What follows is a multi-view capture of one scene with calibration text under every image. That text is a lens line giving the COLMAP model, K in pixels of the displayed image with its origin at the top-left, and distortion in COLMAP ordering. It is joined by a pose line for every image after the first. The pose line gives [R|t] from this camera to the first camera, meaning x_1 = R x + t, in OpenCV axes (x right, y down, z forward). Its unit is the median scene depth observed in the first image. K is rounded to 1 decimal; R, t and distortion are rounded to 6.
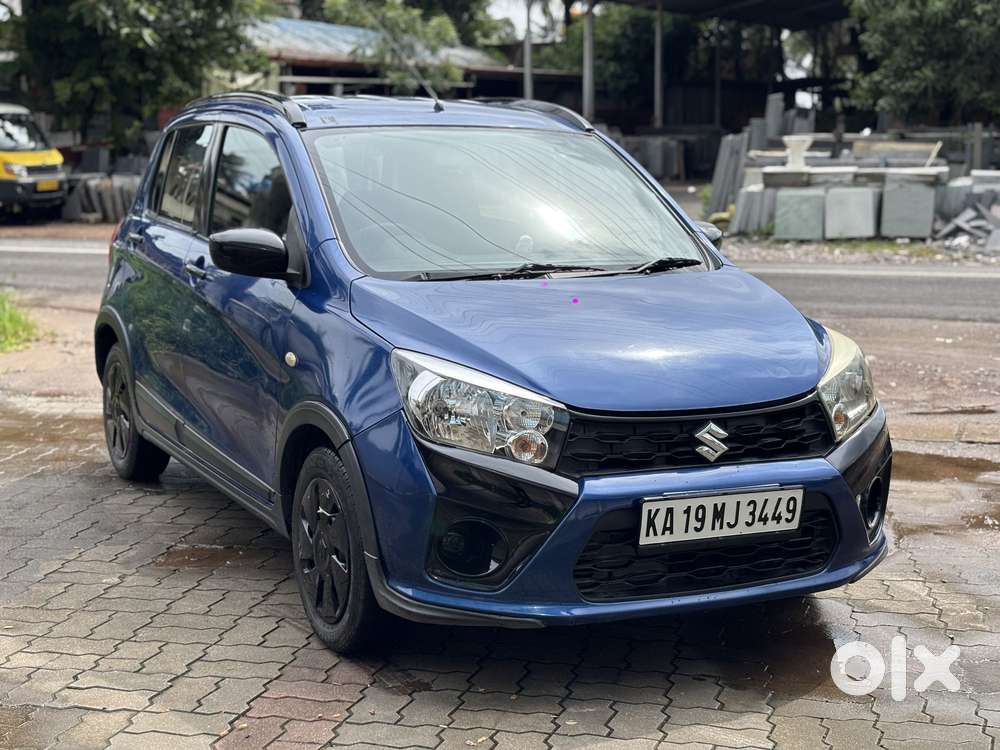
lens RADIAL K [[1501.7, 0, 487.2], [0, 1501.7, 373.0], [0, 0, 1]] dist [0.236352, -1.014043]
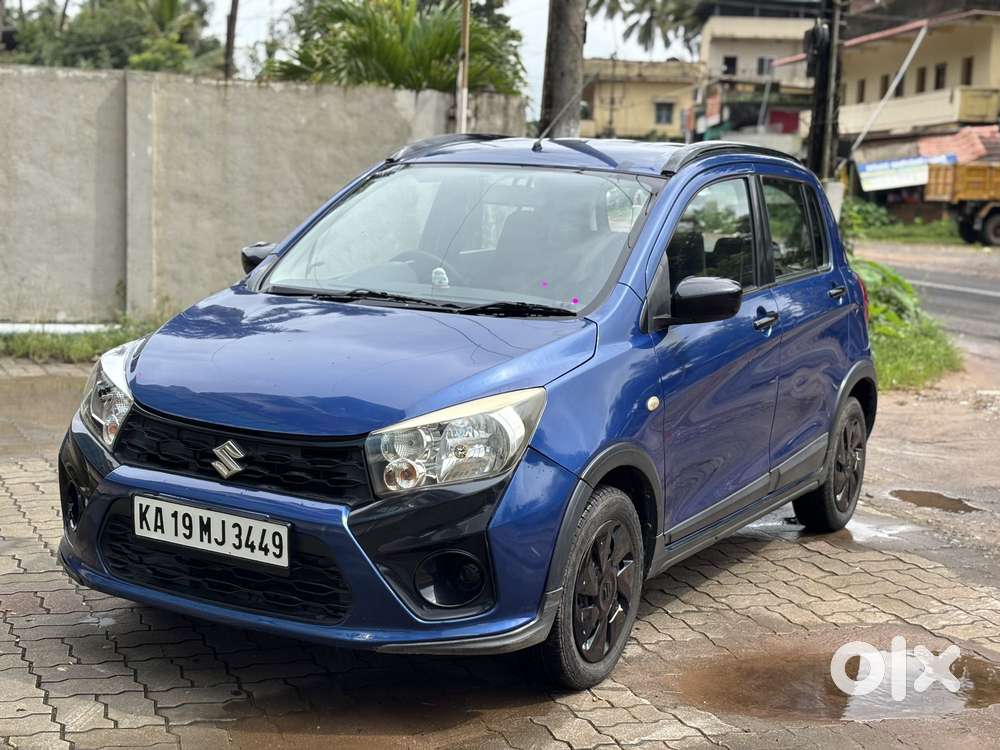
lens RADIAL K [[1501.7, 0, 487.2], [0, 1501.7, 373.0], [0, 0, 1]] dist [0.236352, -1.014043]
pose [[0.567064, 0.124604, -0.814194, 1.074414], [-0.161191, 0.986166, 0.038657, -0.080156], [0.807747, 0.109320, 0.579305, 0.538156]]
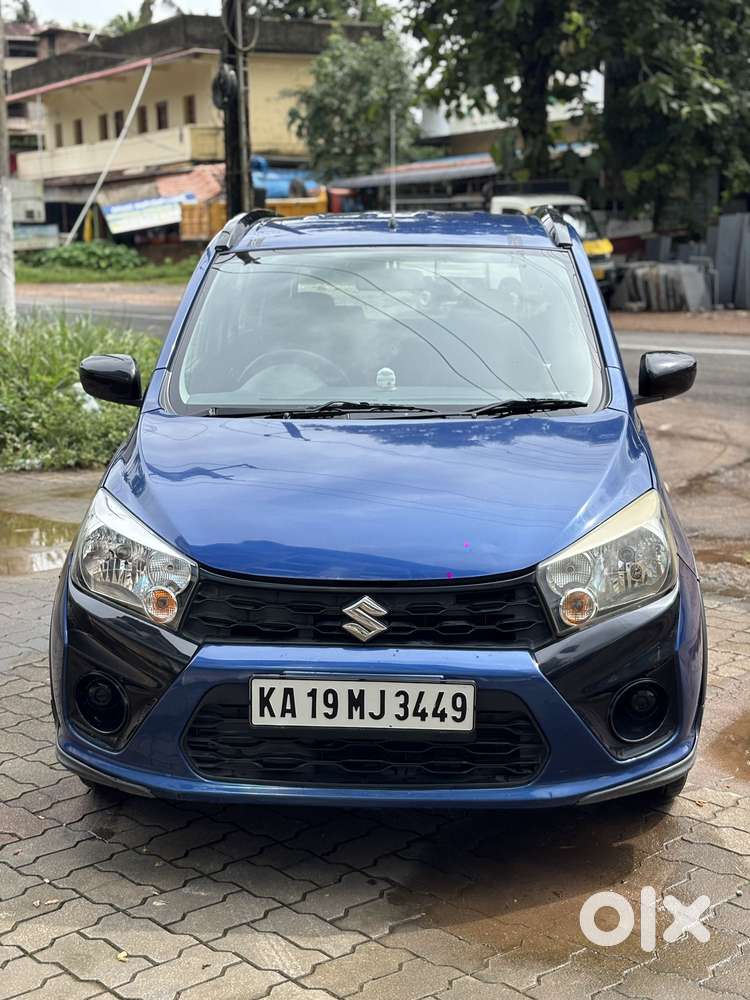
lens RADIAL K [[1501.7, 0, 354.3], [0, 1501.7, 502.5], [0, 0, 1]] dist [0.236352, -1.014043]
pose [[0.865274, 0.073021, -0.495953, 0.571574], [-0.057115, 0.997252, 0.047183, -0.063063], [0.498035, -0.012500, 0.867067, 0.235417]]
